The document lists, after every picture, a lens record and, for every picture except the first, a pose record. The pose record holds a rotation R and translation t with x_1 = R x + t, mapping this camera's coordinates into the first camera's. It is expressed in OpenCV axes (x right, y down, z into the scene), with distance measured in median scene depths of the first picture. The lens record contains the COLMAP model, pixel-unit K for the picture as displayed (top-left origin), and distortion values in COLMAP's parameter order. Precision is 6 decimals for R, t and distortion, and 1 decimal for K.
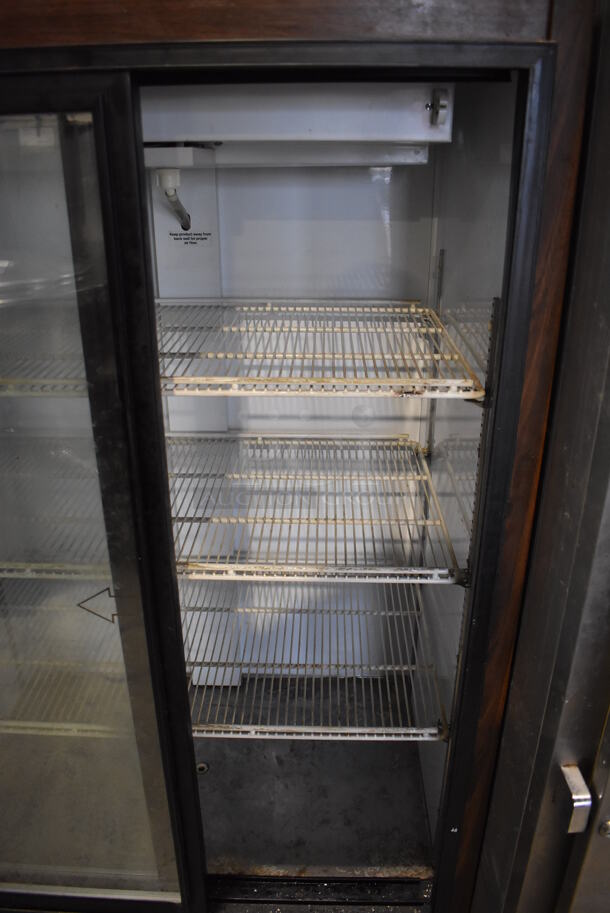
lens RADIAL K [[708.6, 0, 305.0], [0, 708.6, 456.5], [0, 0, 1]] dist [-0.088618, 0.003198]
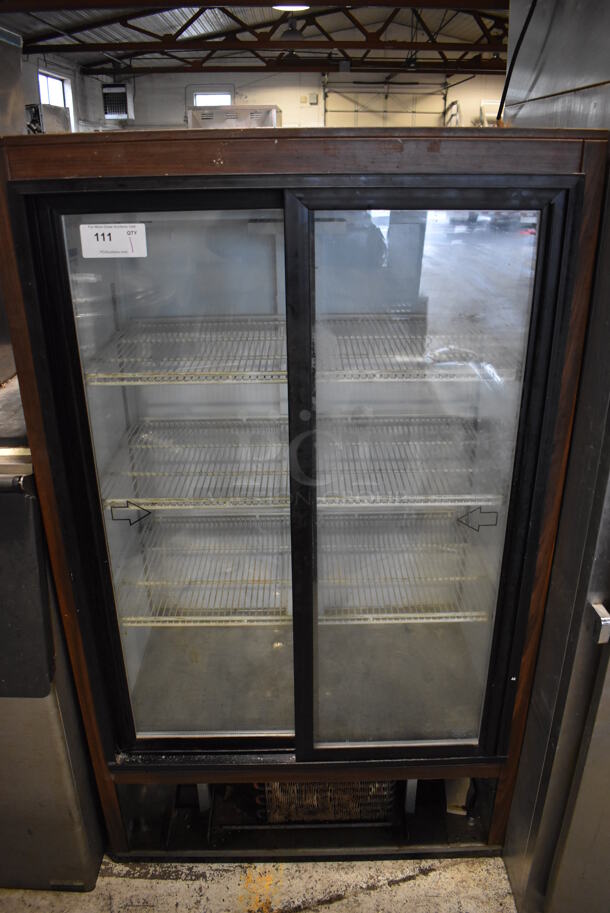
lens RADIAL K [[714.4, 0, 305.0], [0, 714.4, 456.5], [0, 0, 1]] dist [-0.090394, 0.010094]
pose [[0.999277, -0.022040, 0.030986, -0.328532], [0.022107, 0.999754, -0.001803, 0.083375], [-0.030939, 0.002486, 0.999518, -0.599431]]
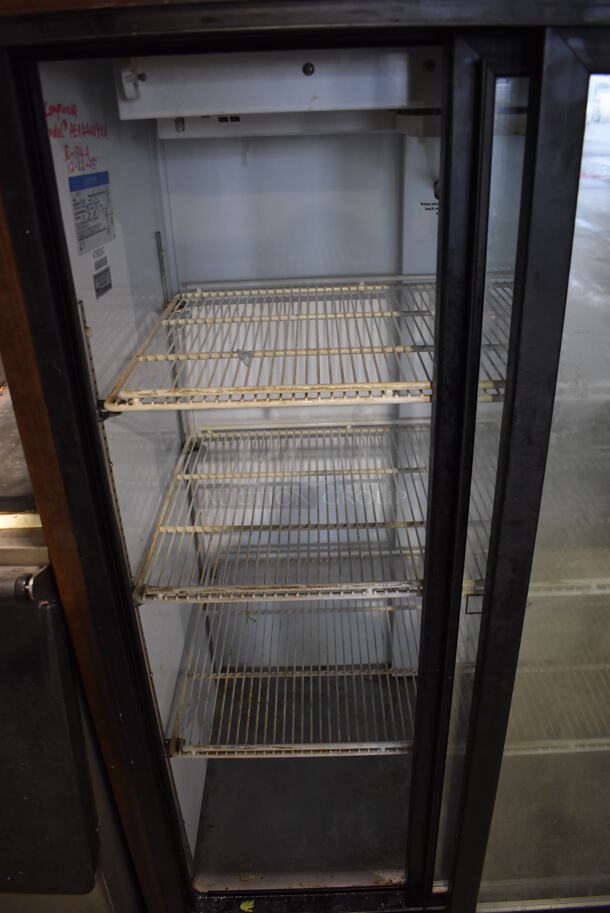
lens RADIAL K [[714.4, 0, 305.0], [0, 714.4, 456.5], [0, 0, 1]] dist [-0.090394, 0.010094]
pose [[0.998662, -0.046079, 0.023487, -0.585331], [0.044264, 0.996370, 0.072711, -0.097693], [-0.026753, -0.071574, 0.997076, 0.120805]]
